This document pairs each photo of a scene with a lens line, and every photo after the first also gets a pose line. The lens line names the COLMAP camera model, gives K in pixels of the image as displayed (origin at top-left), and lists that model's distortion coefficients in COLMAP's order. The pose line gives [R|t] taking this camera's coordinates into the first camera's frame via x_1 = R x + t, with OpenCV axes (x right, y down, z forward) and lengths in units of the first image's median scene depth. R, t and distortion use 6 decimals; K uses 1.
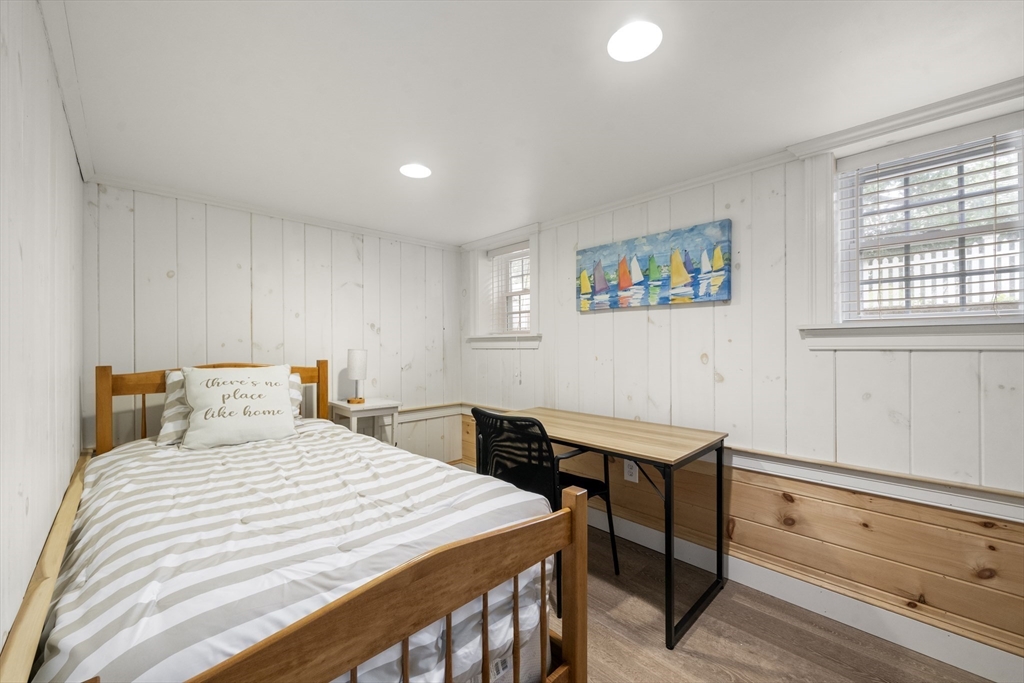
lens RADIAL K [[407.0, 0, 505.9], [0, 407.0, 344.0], [0, 0, 1]] dist [0.000740, 0.000065]
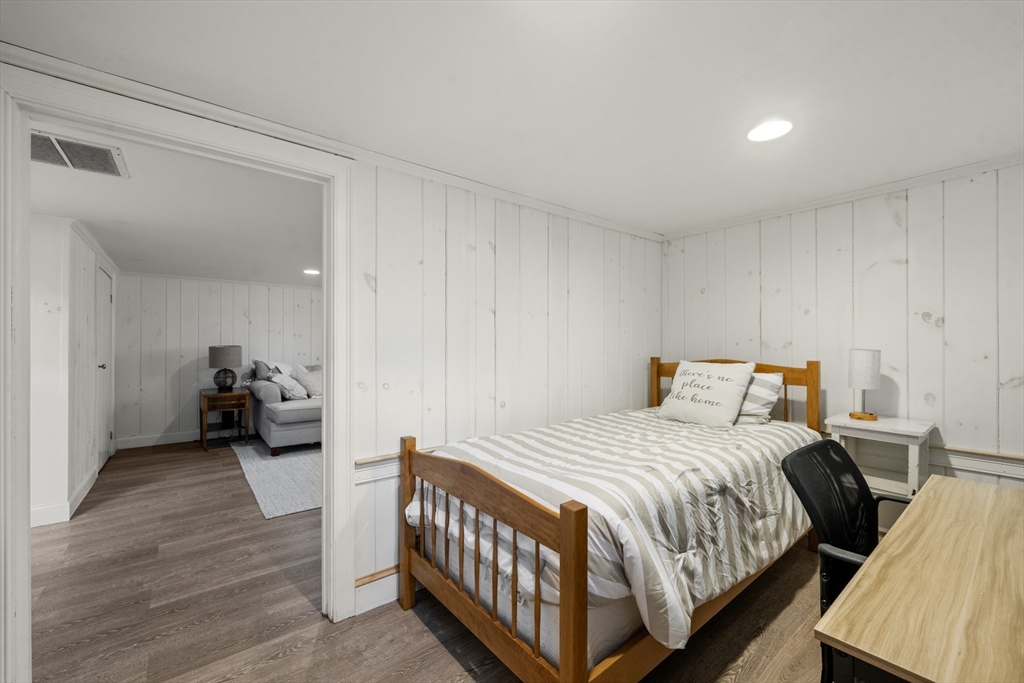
lens RADIAL K [[407.0, 0, 505.9], [0, 407.0, 344.0], [0, 0, 1]] dist [0.000740, 0.000065]
pose [[-0.093843, 0.000663, -0.995587, 0.605918], [0.004321, 0.999991, 0.000259, -0.000736], [0.995578, -0.004278, -0.093845, 0.521570]]
